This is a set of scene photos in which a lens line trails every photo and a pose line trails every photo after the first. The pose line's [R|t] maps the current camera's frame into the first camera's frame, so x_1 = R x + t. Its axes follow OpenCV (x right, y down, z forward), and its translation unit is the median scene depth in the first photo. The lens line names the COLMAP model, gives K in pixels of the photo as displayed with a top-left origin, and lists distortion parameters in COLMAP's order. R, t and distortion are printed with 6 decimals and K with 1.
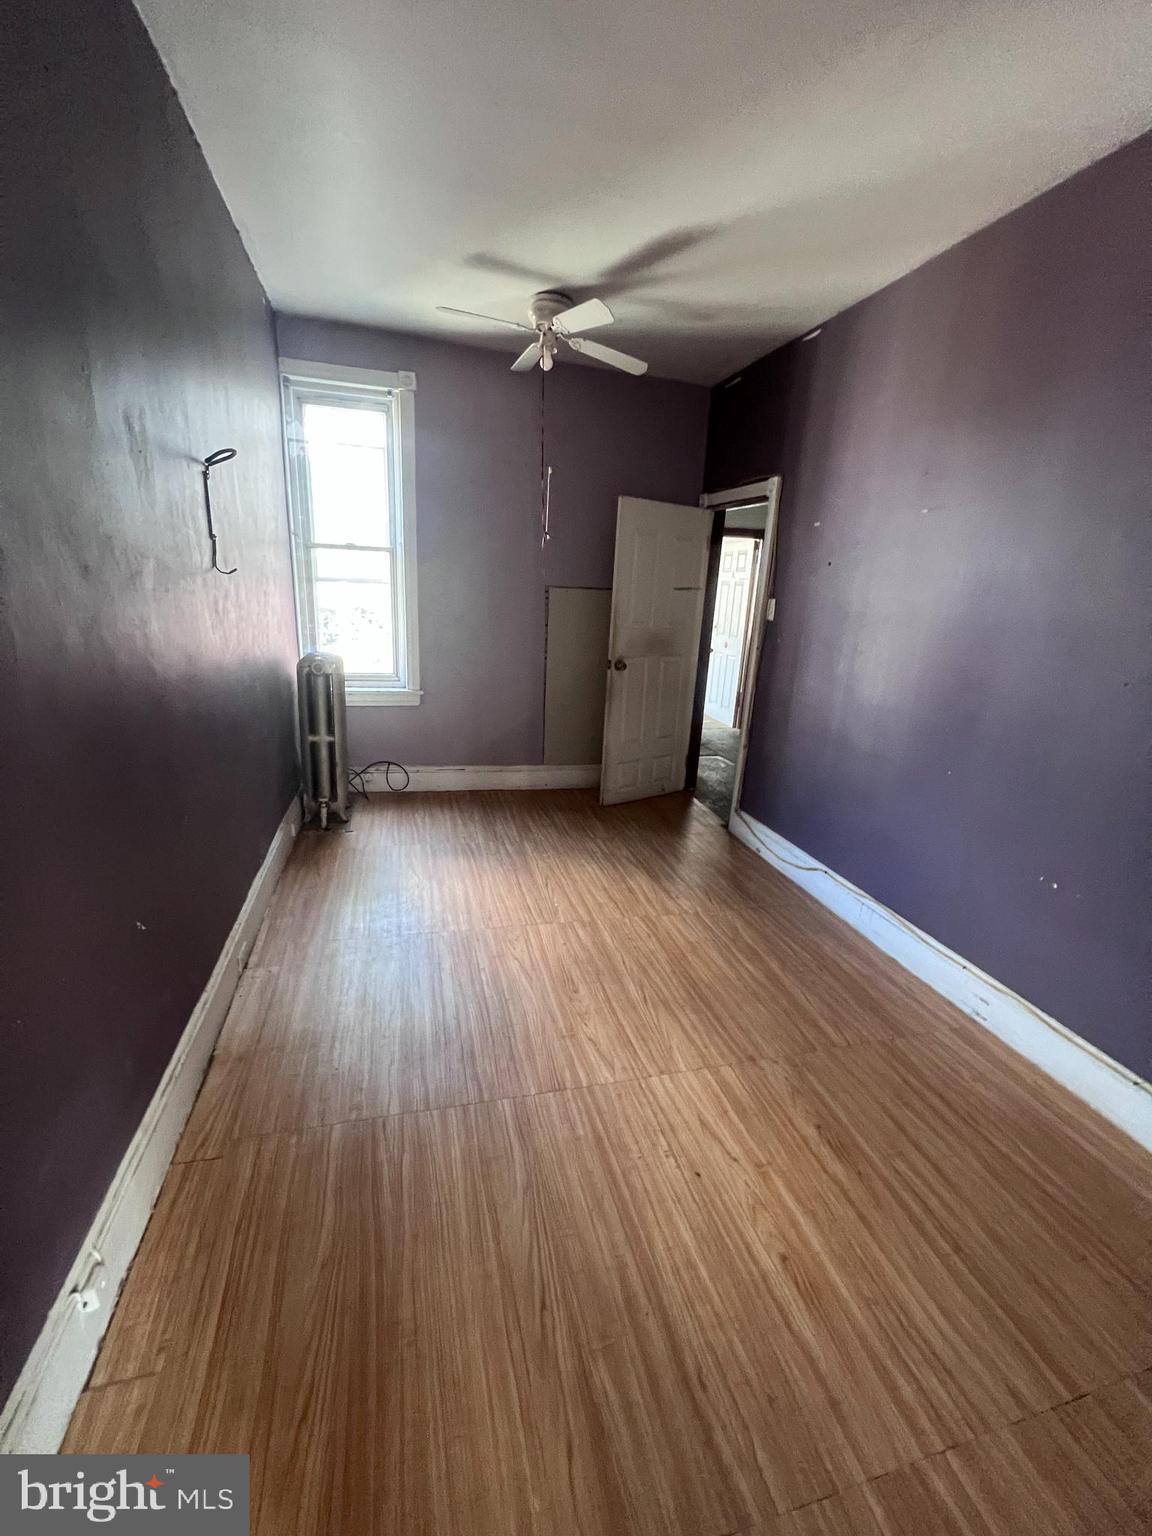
lens RADIAL K [[617.9, 0, 577.1], [0, 617.9, 764.4], [0, 0, 1]] dist [-0.002701, 0.001054]
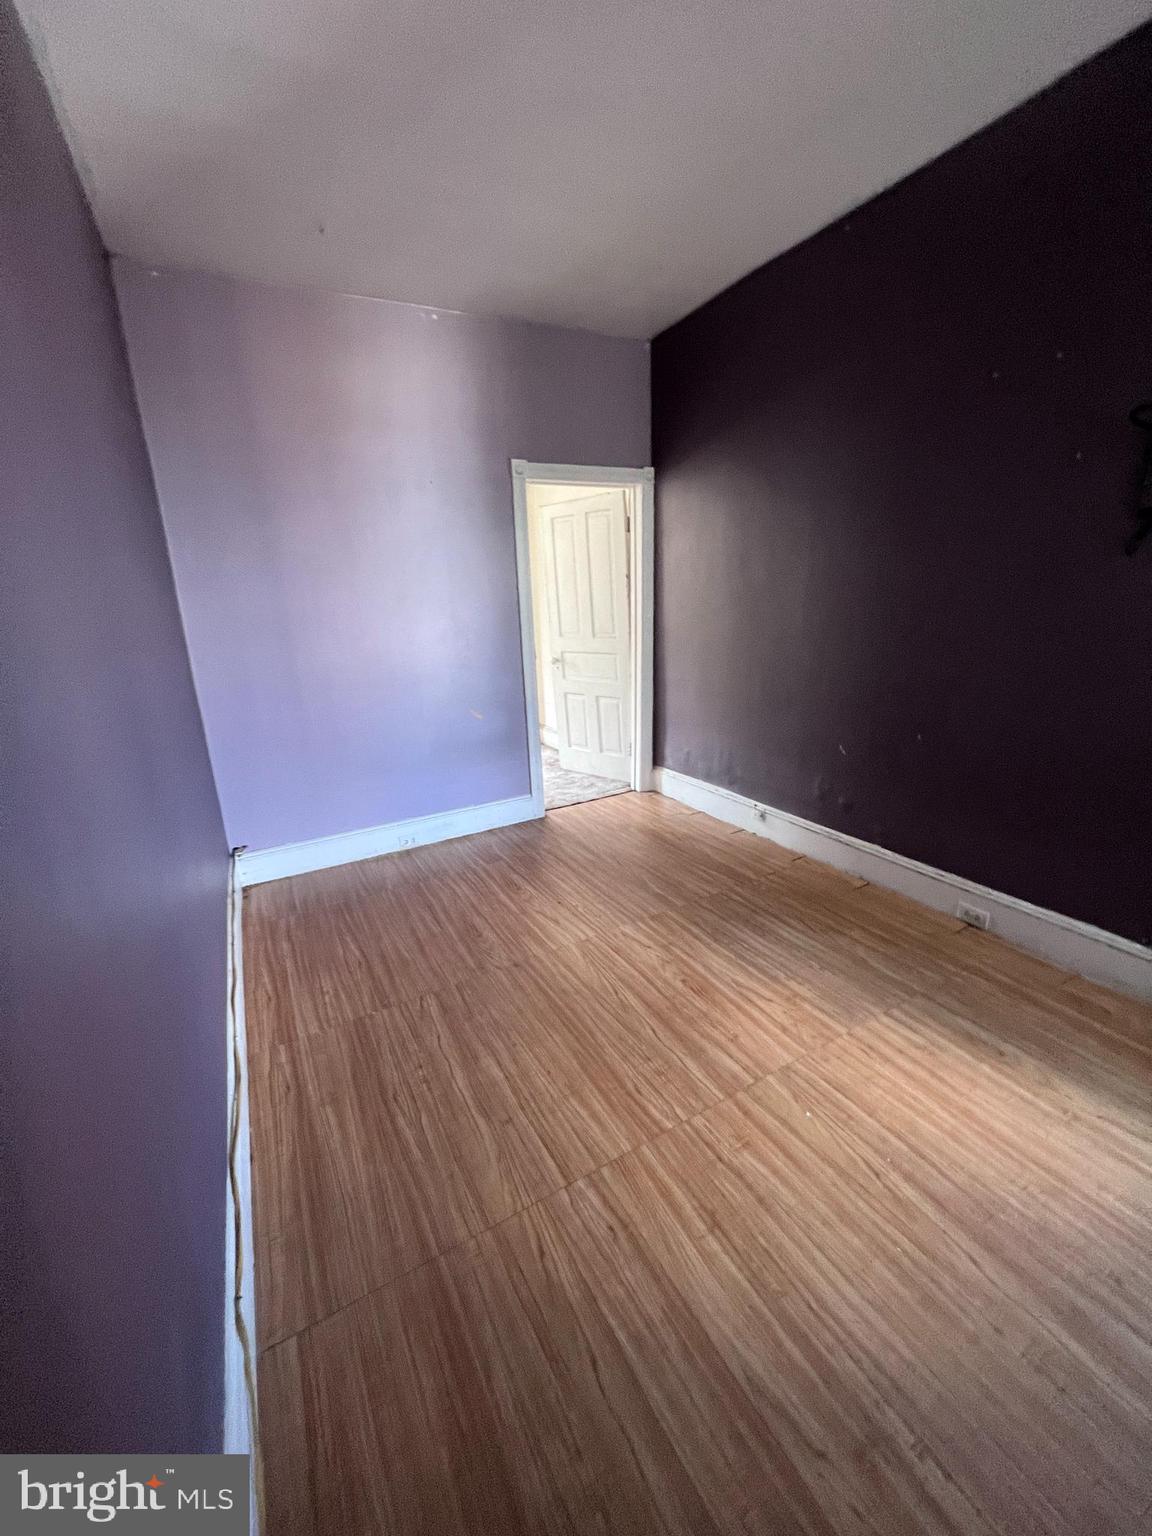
lens RADIAL K [[617.9, 0, 579.3], [0, 617.9, 766.6], [0, 0, 1]] dist [-0.002701, 0.001054]
pose [[-0.973595, 0.052092, -0.222257, 0.336121], [-0.070717, 0.856899, 0.510611, -0.386221], [0.217051, 0.512846, -0.830589, 1.492899]]
